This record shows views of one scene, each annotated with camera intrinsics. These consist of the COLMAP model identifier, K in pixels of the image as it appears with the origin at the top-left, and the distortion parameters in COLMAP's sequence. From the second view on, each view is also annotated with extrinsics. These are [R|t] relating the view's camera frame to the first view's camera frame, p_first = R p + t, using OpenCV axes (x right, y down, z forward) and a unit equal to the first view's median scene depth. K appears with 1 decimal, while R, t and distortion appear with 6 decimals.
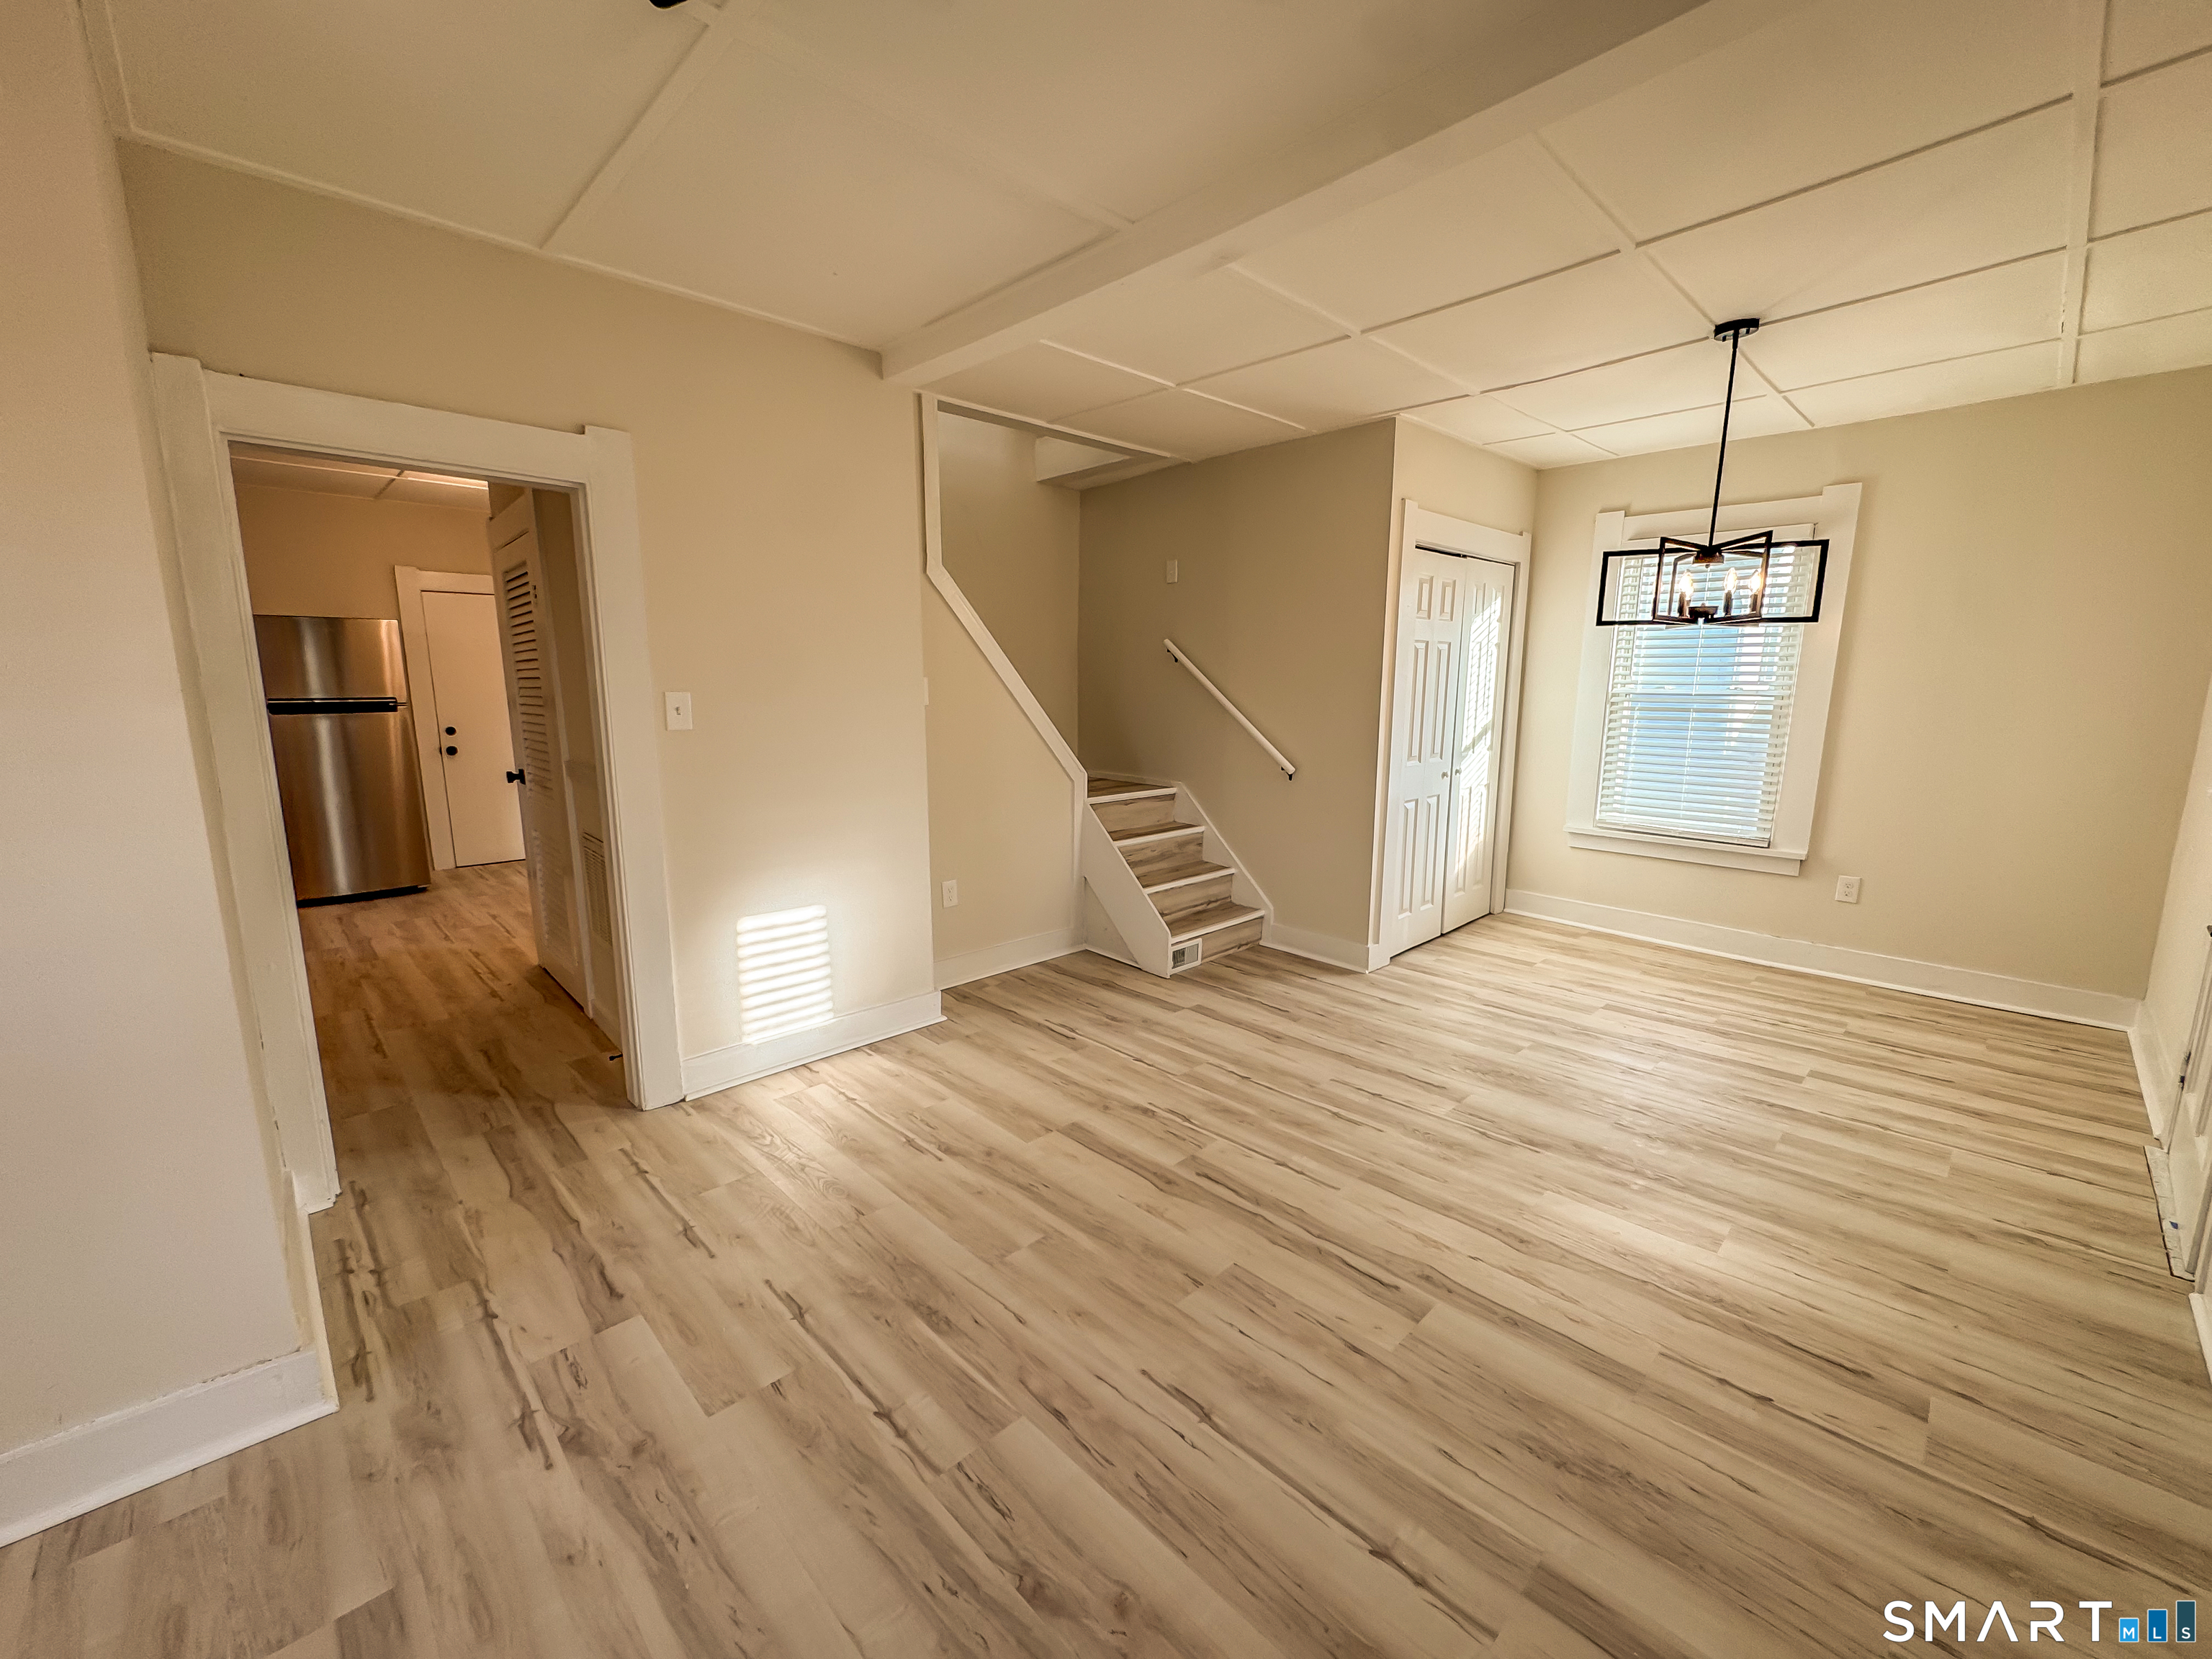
lens RADIAL K [[880.4, 0, 1096.5], [0, 880.4, 820.4], [0, 0, 1]] dist [-0.003966, 0.000725]
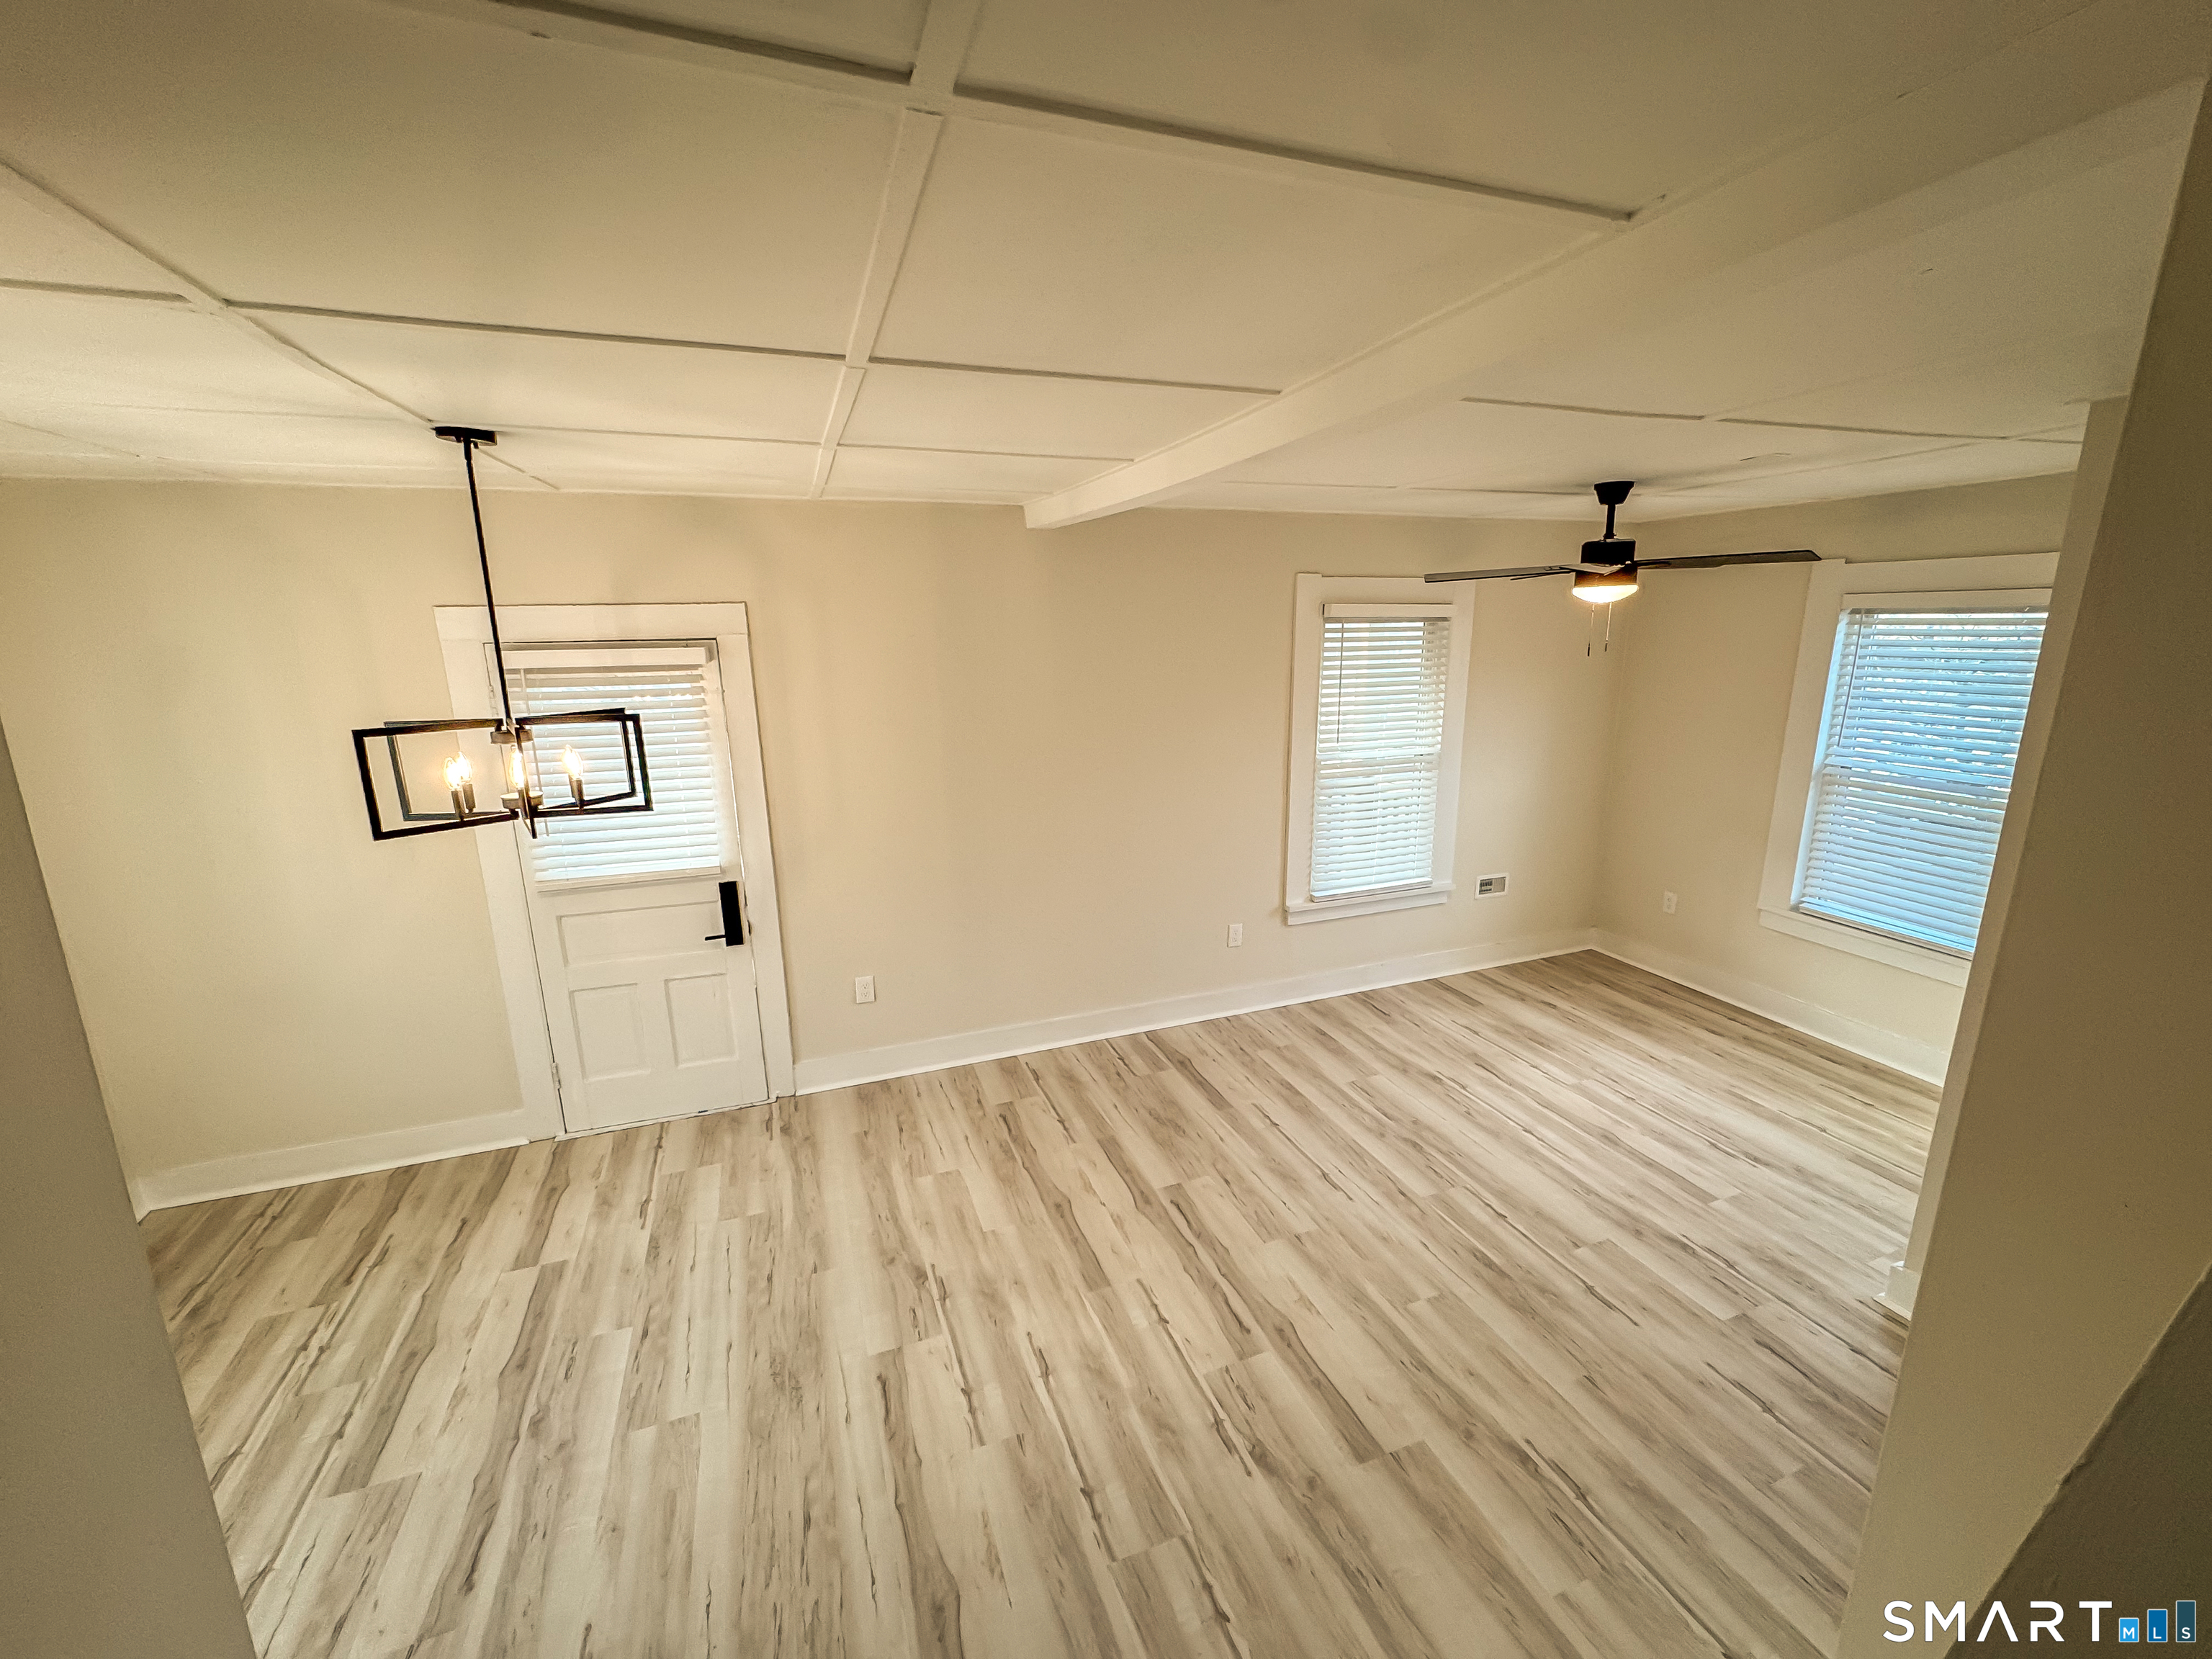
lens RADIAL K [[880.4, 0, 1099.1], [0, 880.4, 824.8], [0, 0, 1]] dist [-0.003966, 0.000725]
pose [[-0.917639, -0.078695, 0.389546, -0.055016], [0.073225, 0.929936, 0.360358, -0.372453], [-0.390611, 0.359203, -0.847583, 1.186990]]
